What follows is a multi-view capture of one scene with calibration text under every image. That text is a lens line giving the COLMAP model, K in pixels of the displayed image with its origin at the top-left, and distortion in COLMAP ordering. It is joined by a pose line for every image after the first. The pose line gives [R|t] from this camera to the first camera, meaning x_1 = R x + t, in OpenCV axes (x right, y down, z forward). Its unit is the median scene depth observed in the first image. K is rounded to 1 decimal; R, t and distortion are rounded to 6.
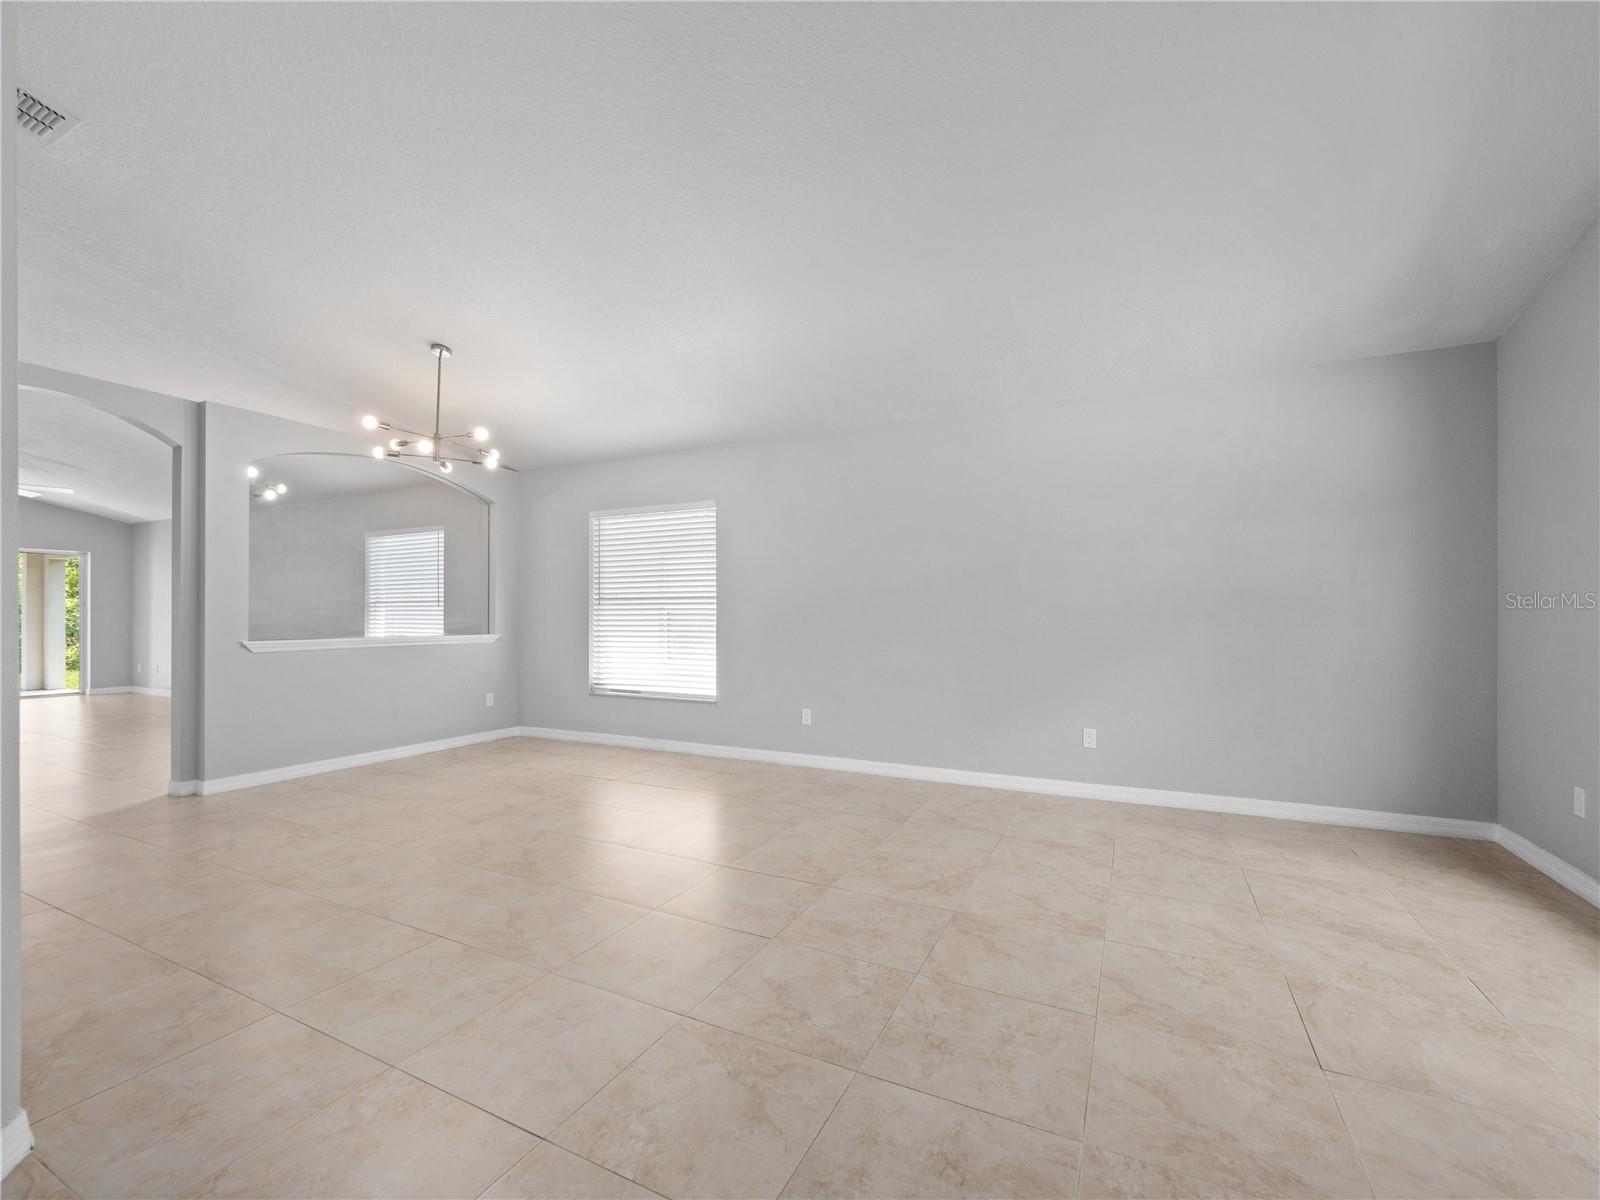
lens RADIAL K [[687.1, 0, 781.1], [0, 687.1, 600.7], [0, 0, 1]] dist [0.002004, -0.003968]
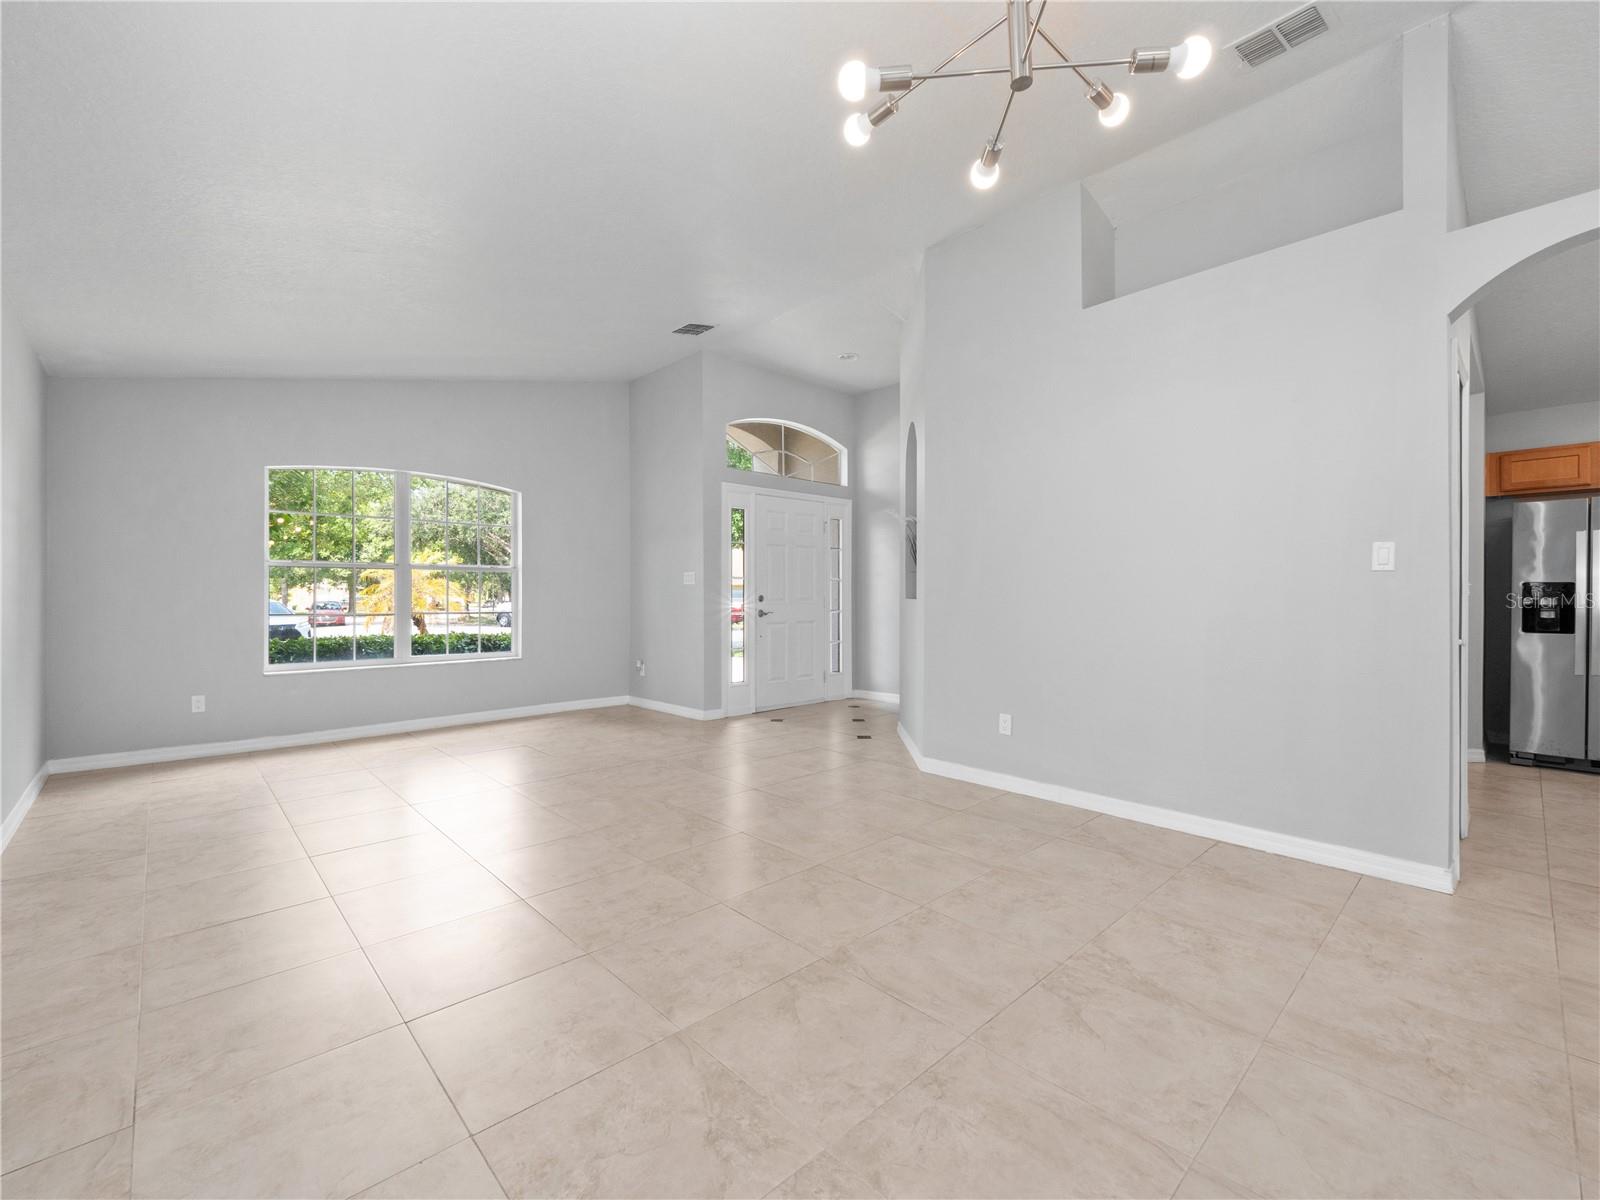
lens RADIAL K [[674.9, 0, 788.1], [0, 674.9, 587.8], [0, 0, 1]] dist [0.000831, -0.000166]
pose [[-0.941029, 0.005460, 0.338283, -0.701458], [-0.006418, 0.999402, -0.033985, 0.042374], [-0.338266, -0.034152, -0.940431, 1.829052]]
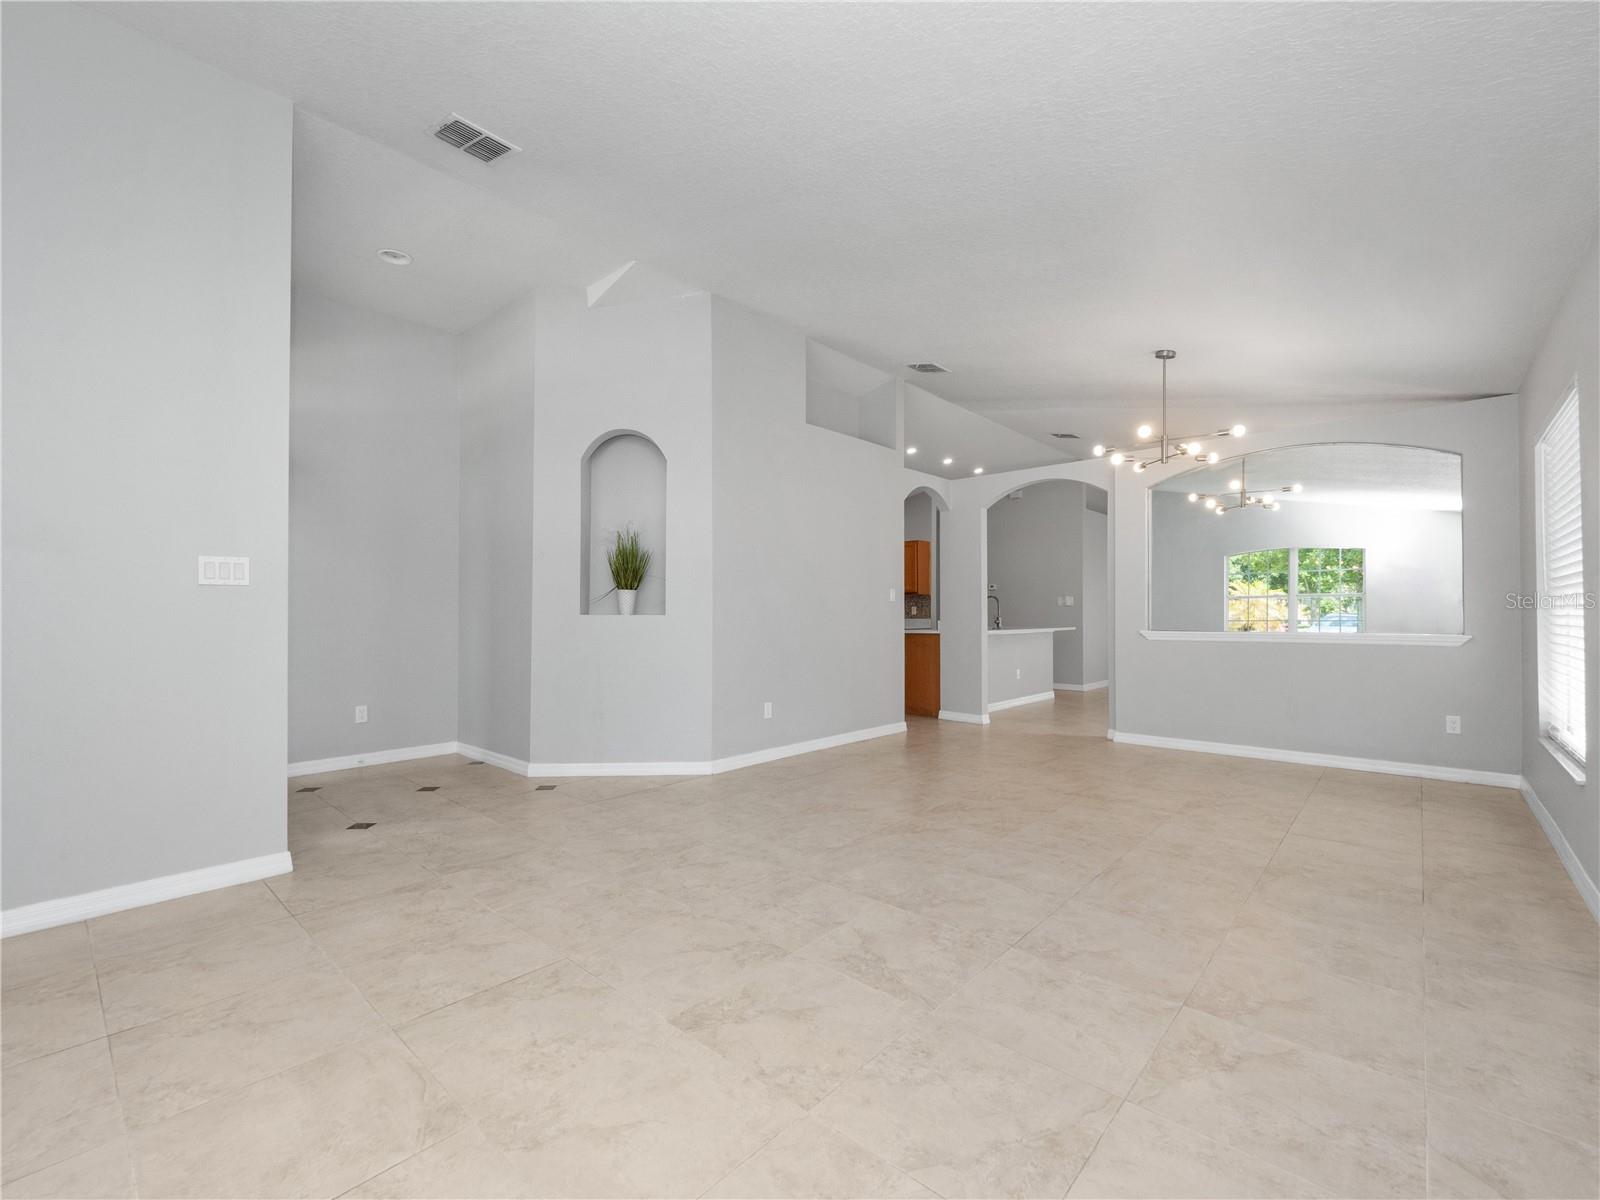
lens RADIAL K [[686.9, 0, 800.5], [0, 686.9, 590.9], [0, 0, 1]] dist [0.023775, -0.016303]
pose [[-0.250698, -0.030488, -0.967585, 0.903378], [0.023929, 0.999003, -0.037678, 0.026545], [0.967770, -0.032599, -0.249718, 1.016629]]
